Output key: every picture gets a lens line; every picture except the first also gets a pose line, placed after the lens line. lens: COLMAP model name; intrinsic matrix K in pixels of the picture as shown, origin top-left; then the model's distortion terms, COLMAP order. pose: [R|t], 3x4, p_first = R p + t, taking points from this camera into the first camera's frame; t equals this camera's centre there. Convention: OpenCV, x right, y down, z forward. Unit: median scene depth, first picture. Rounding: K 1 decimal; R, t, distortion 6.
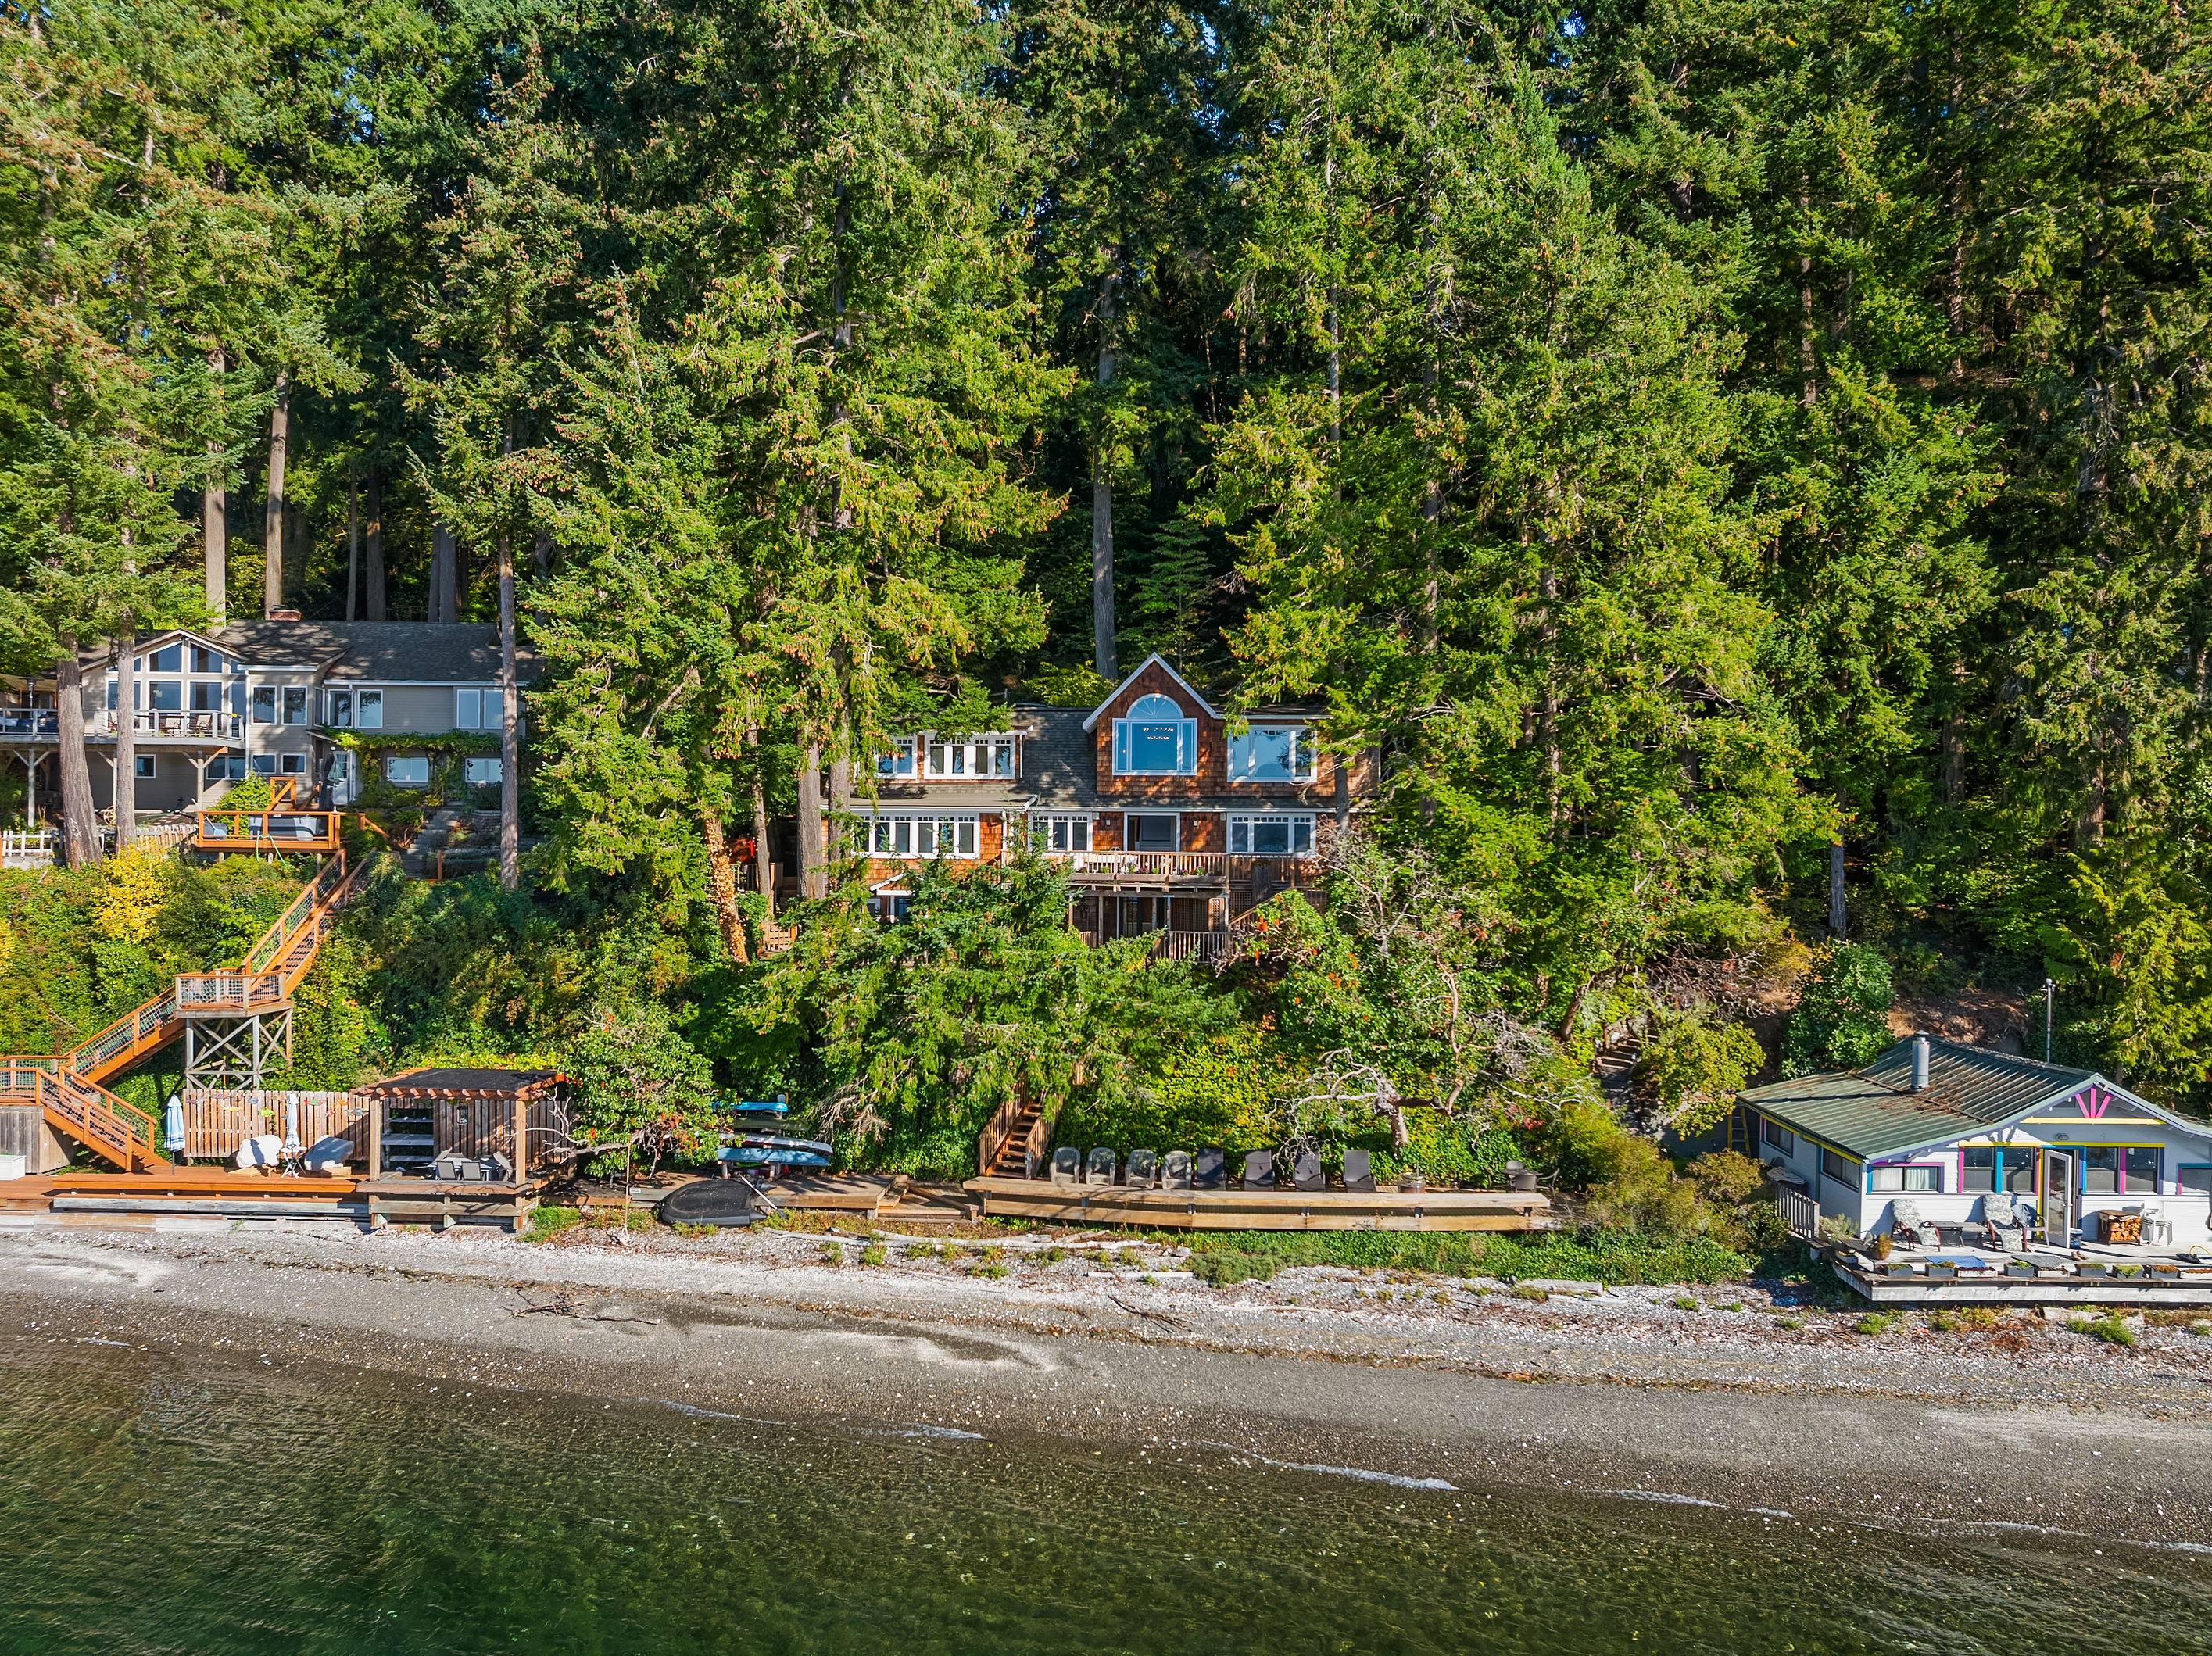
lens RADIAL K [[1550.2, 0, 1052.7], [0, 1550.2, 873.2], [0, 0, 1]] dist [-0.022362, -0.000854]
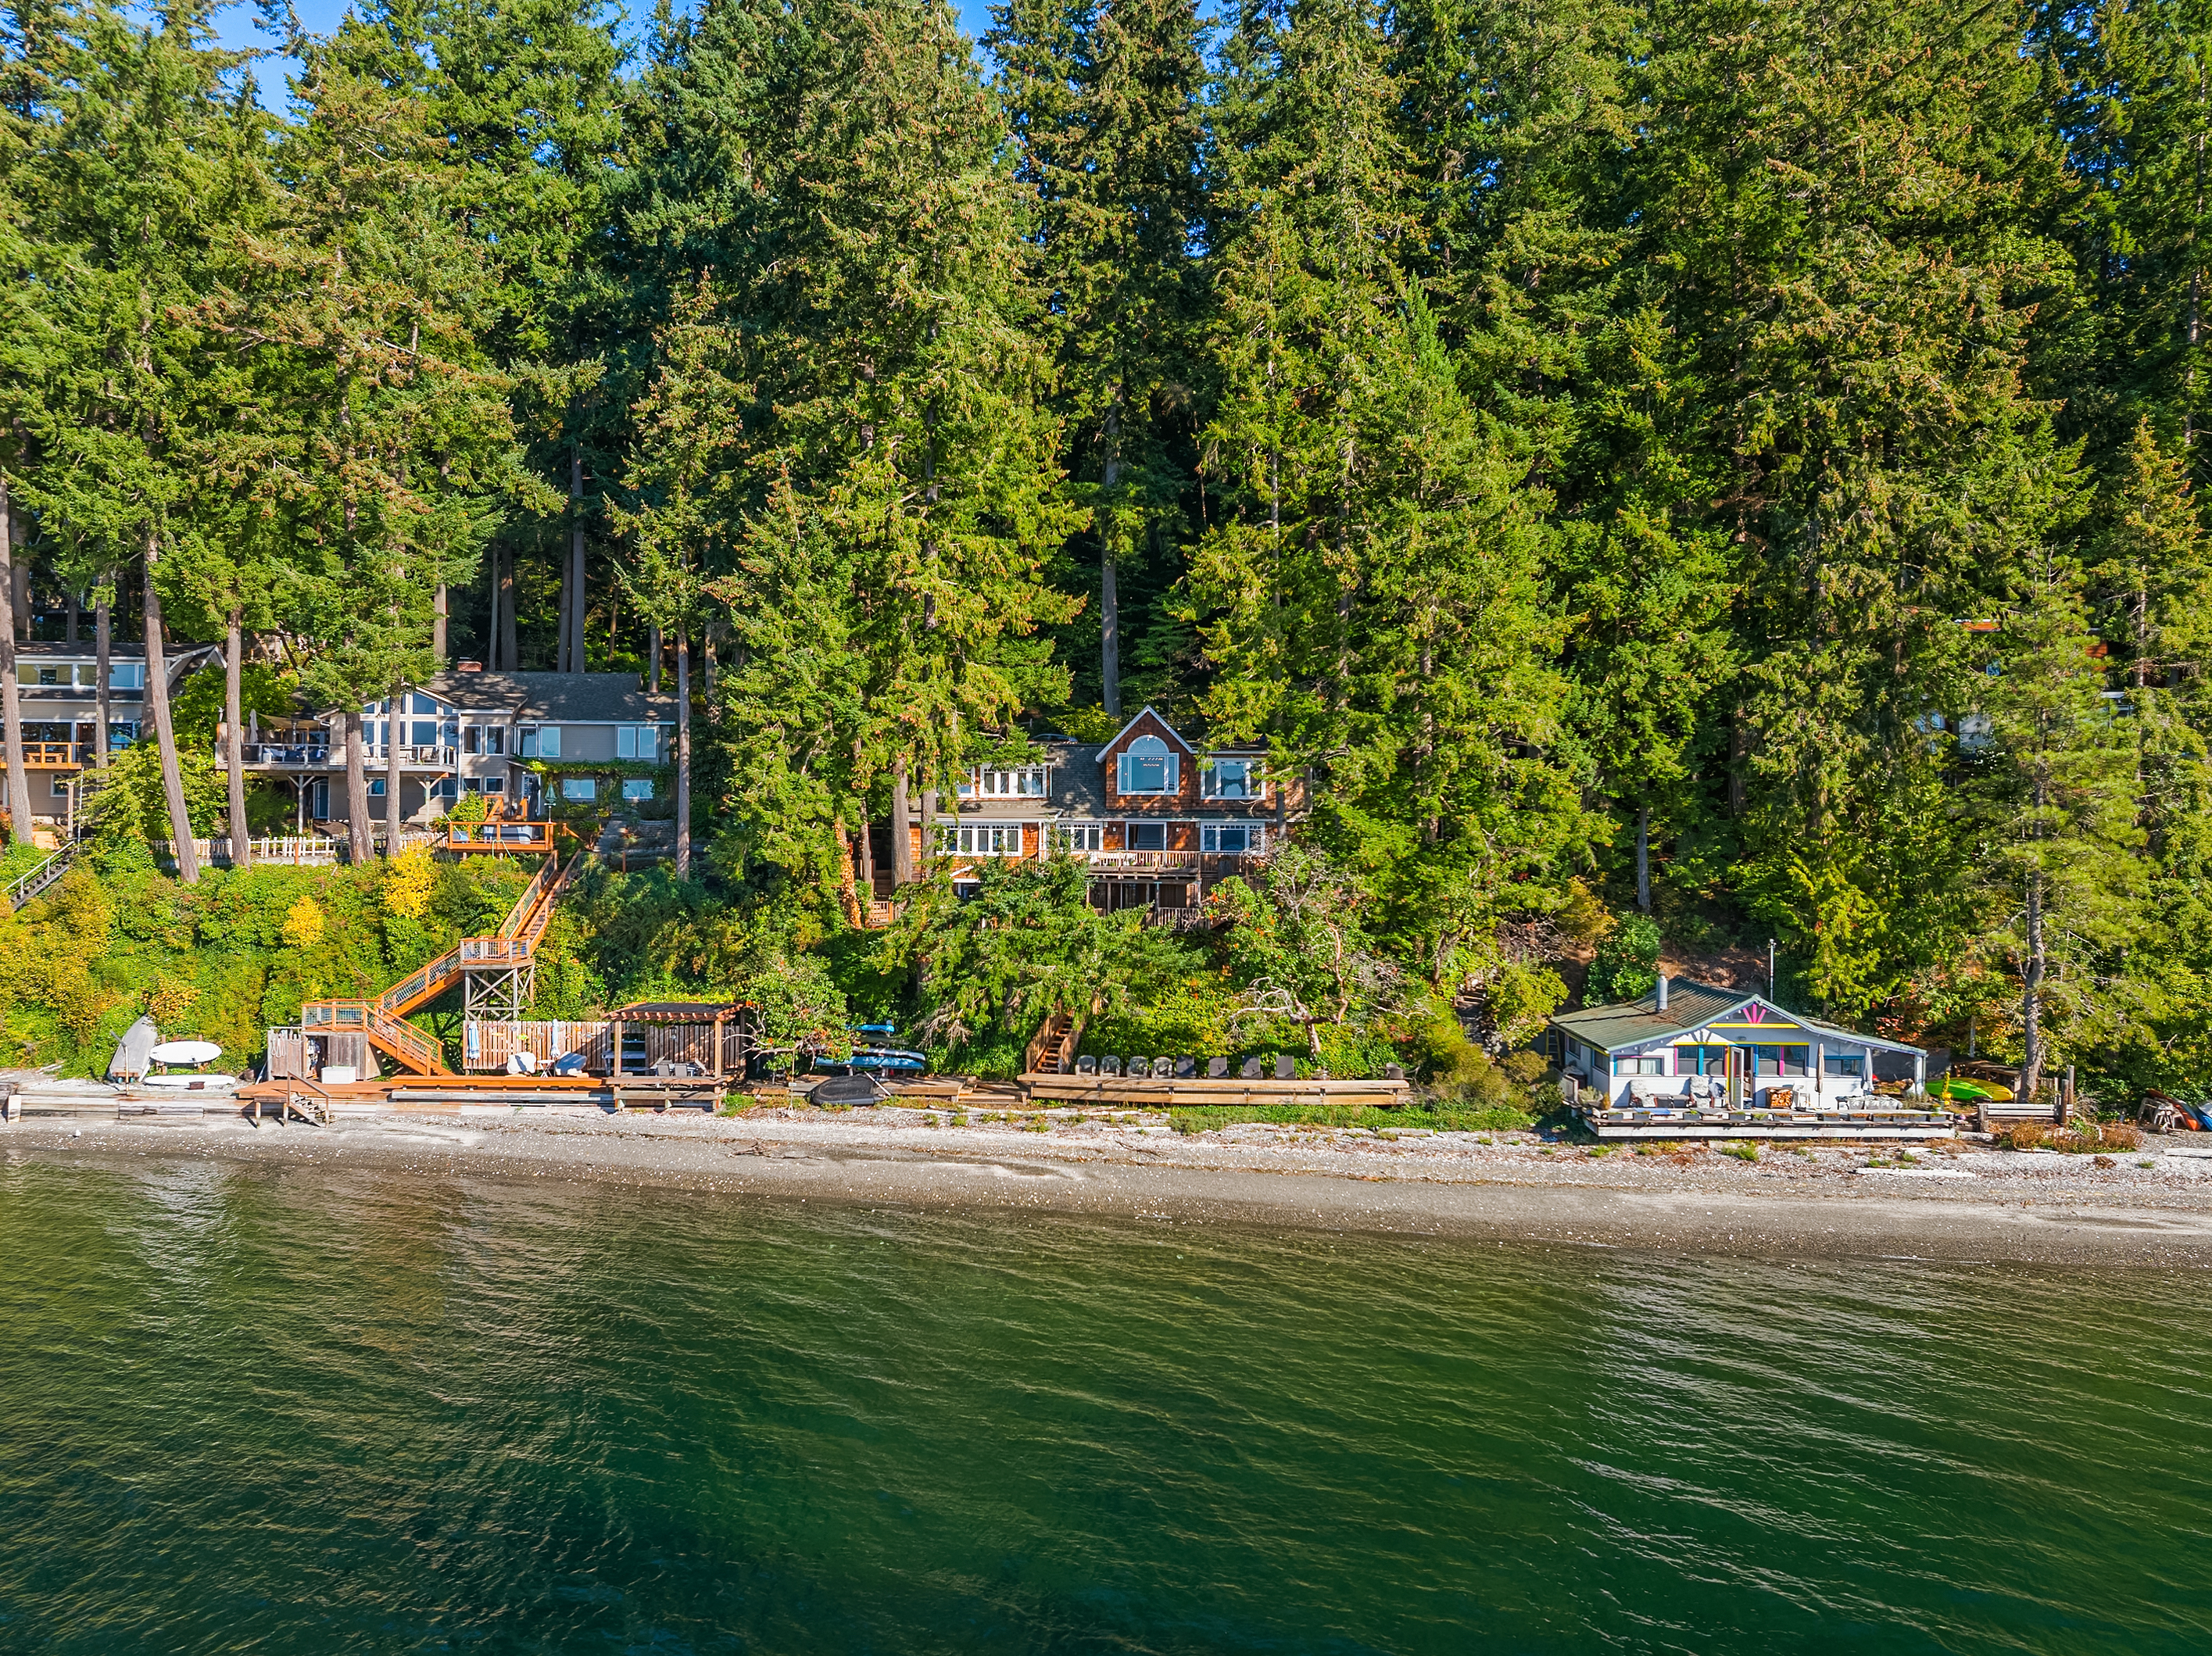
lens RADIAL K [[1527.6, 0, 1067.4], [0, 1527.6, 869.6], [0, 0, 1]] dist [-0.024283, -0.002058]
pose [[0.999986, -0.003648, 0.003775, -0.013169], [0.003631, 0.999983, 0.004472, -0.003230], [-0.003791, -0.004458, 0.999983, -0.413401]]
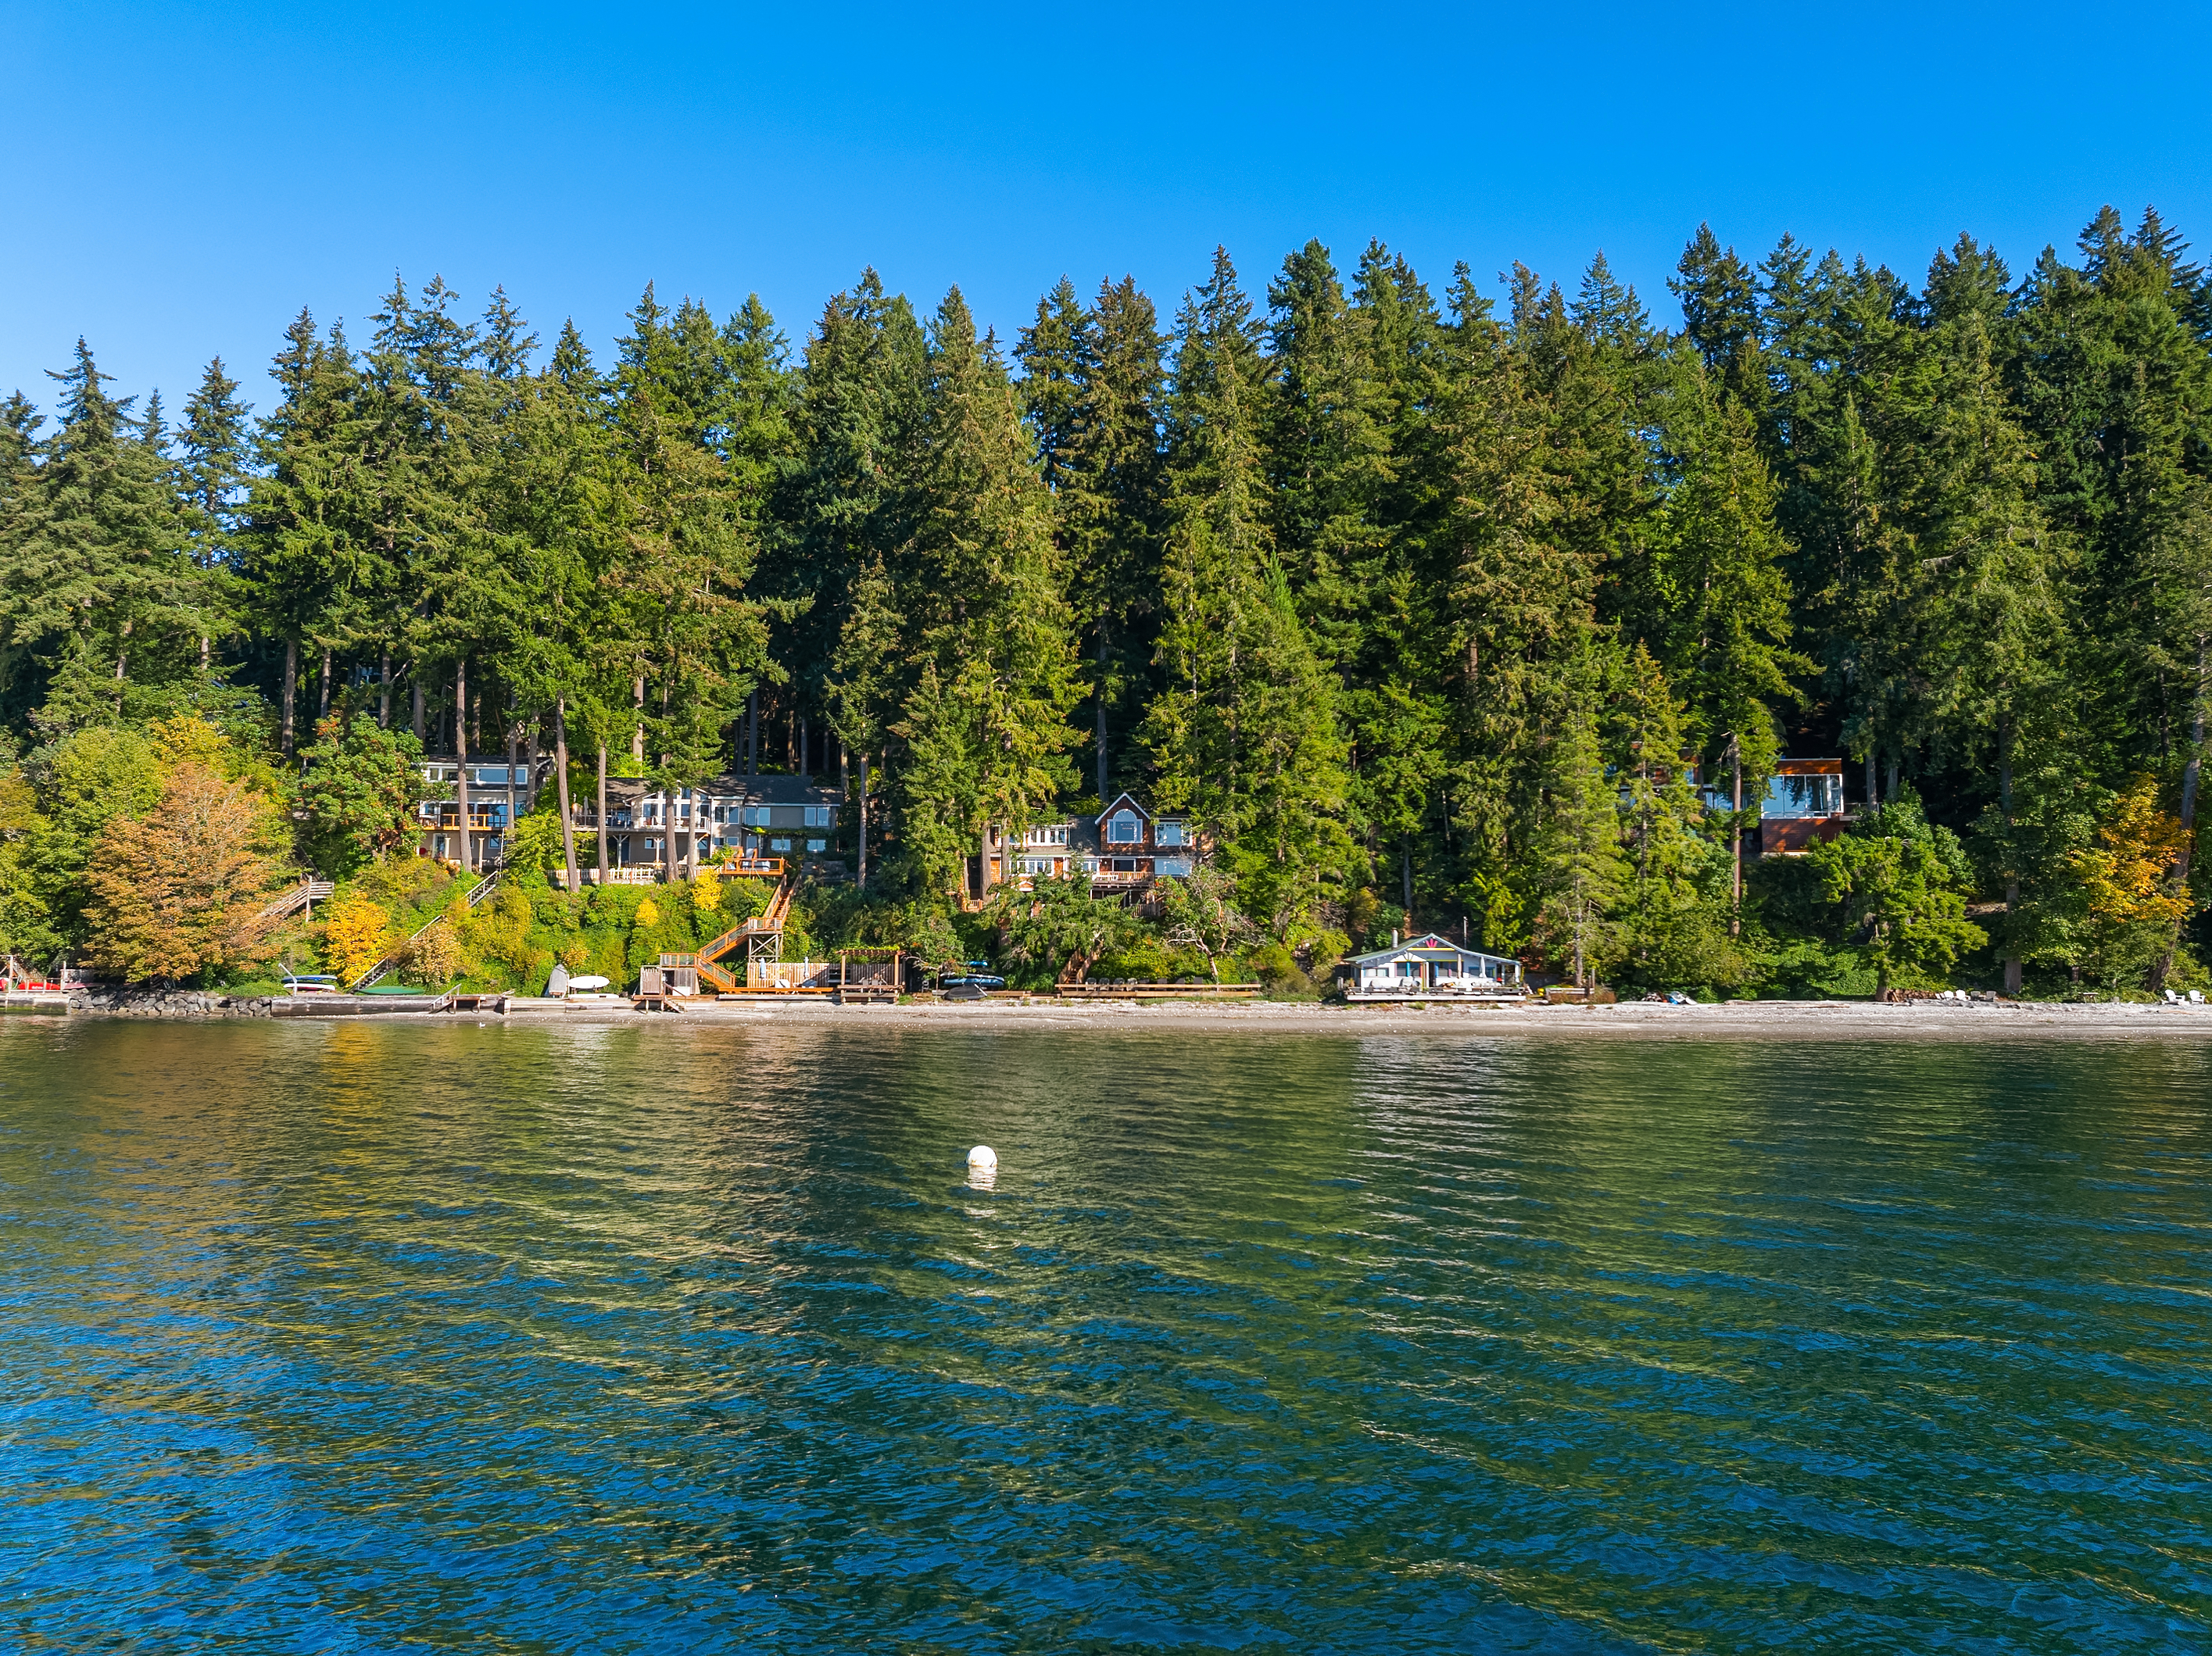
lens RADIAL K [[1550.2, 0, 1052.7], [0, 1550.2, 873.2], [0, 0, 1]] dist [-0.022362, -0.000854]
pose [[0.999993, -0.003040, 0.002283, -0.060989], [0.003191, 0.997593, -0.069274, 0.174998], [-0.002067, 0.069281, 0.997595, -1.628186]]
